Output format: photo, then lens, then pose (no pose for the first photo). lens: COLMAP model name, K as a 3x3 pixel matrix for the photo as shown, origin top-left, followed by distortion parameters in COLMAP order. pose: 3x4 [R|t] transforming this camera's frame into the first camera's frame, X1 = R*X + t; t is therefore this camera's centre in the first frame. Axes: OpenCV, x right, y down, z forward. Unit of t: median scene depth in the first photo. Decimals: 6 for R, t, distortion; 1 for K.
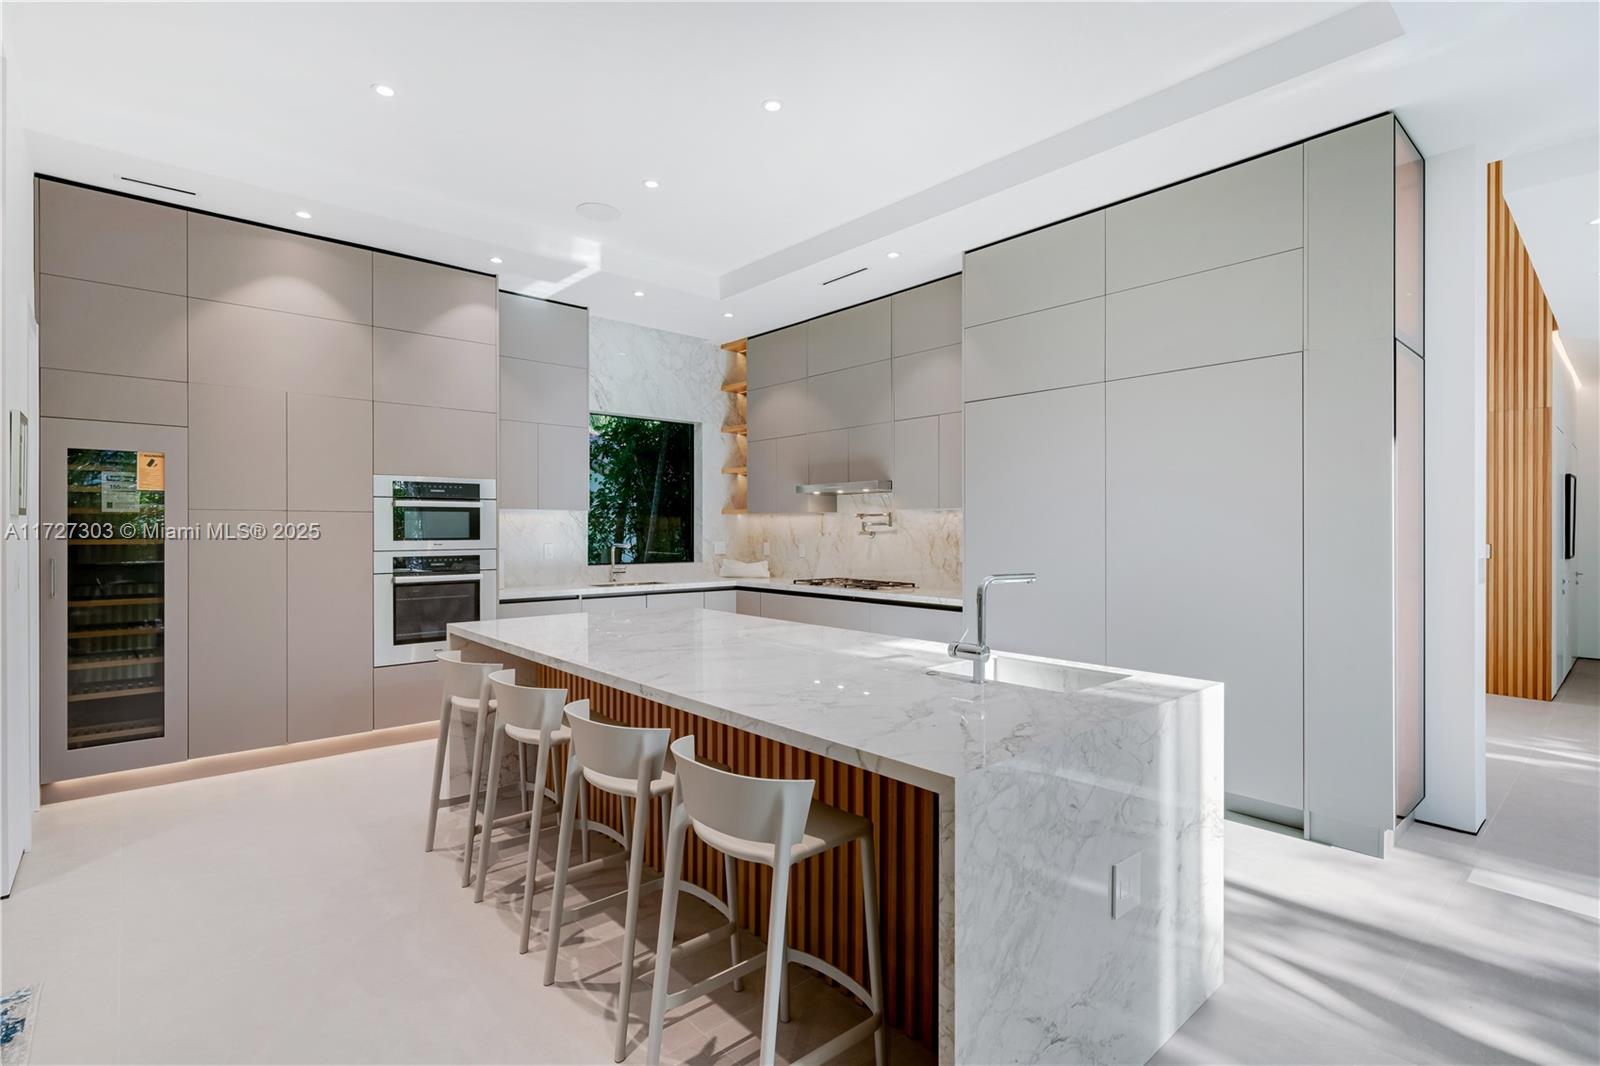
lens RADIAL K [[761.6, 0, 796.7], [0, 761.6, 532.3], [0, 0, 1]] dist [0.001986, 0.000372]
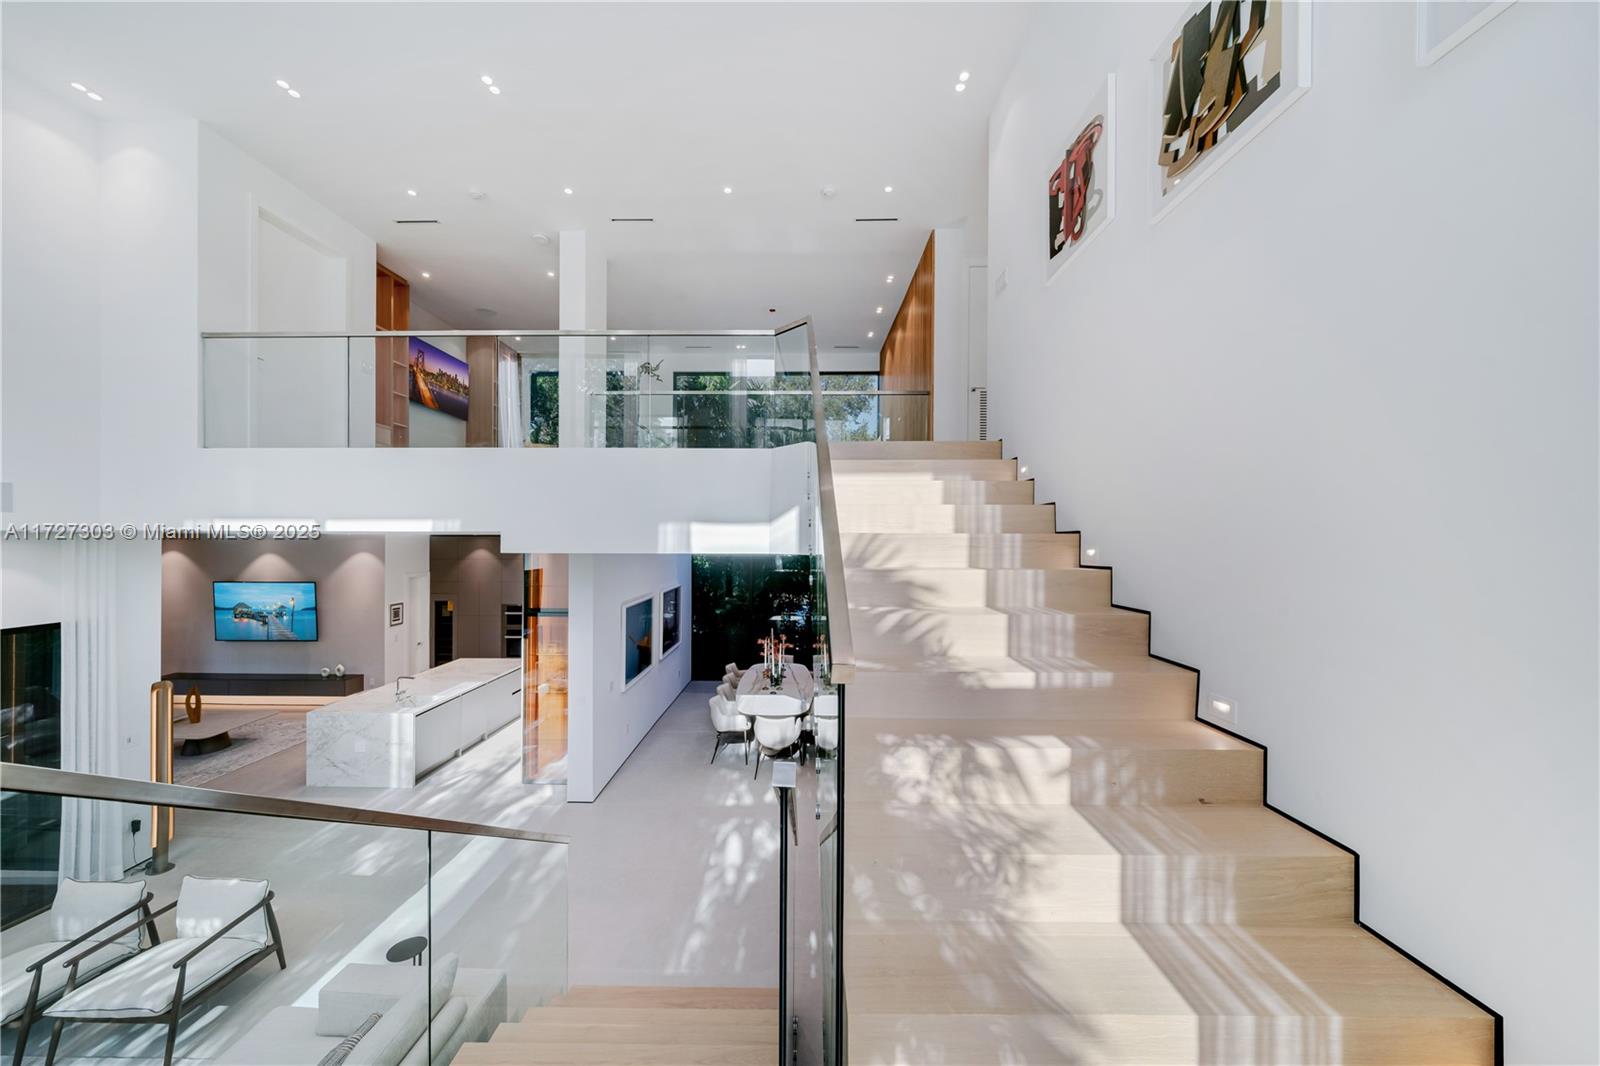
lens RADIAL K [[549.7, 0, 794.8], [0, 549.7, 530.9], [0, 0, 1]] dist [-0.006099, 0.000402]
pose [[0.736112, -0.007784, -0.676815, 1.506935], [-0.000949, 0.999921, -0.012533, -0.276989], [0.676859, 0.009868, 0.736046, 0.082209]]
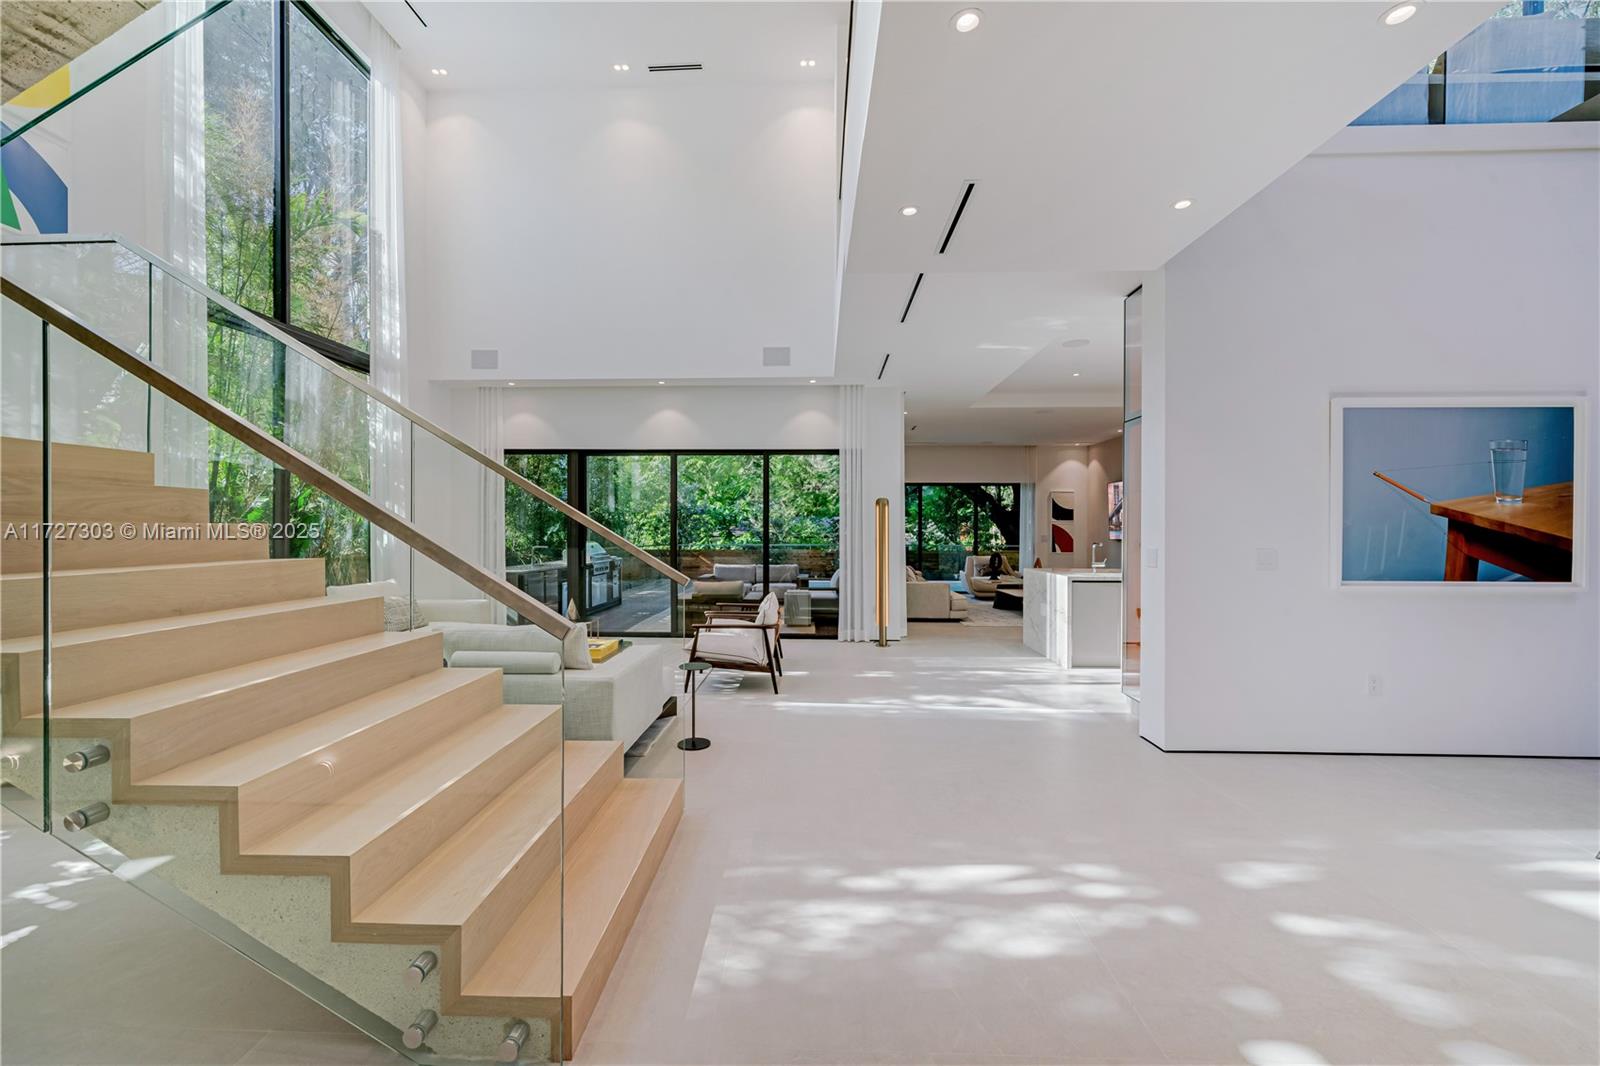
lens RADIAL K [[629.1, 0, 793.1], [0, 629.1, 535.1], [0, 0, 1]] dist [-0.001007, 0.000095]
pose [[-0.694594, 0.000854, -0.719402, 1.237116], [-0.006887, 0.999946, 0.007836, 0.003718], [0.719369, 0.010397, -0.694550, 0.761452]]
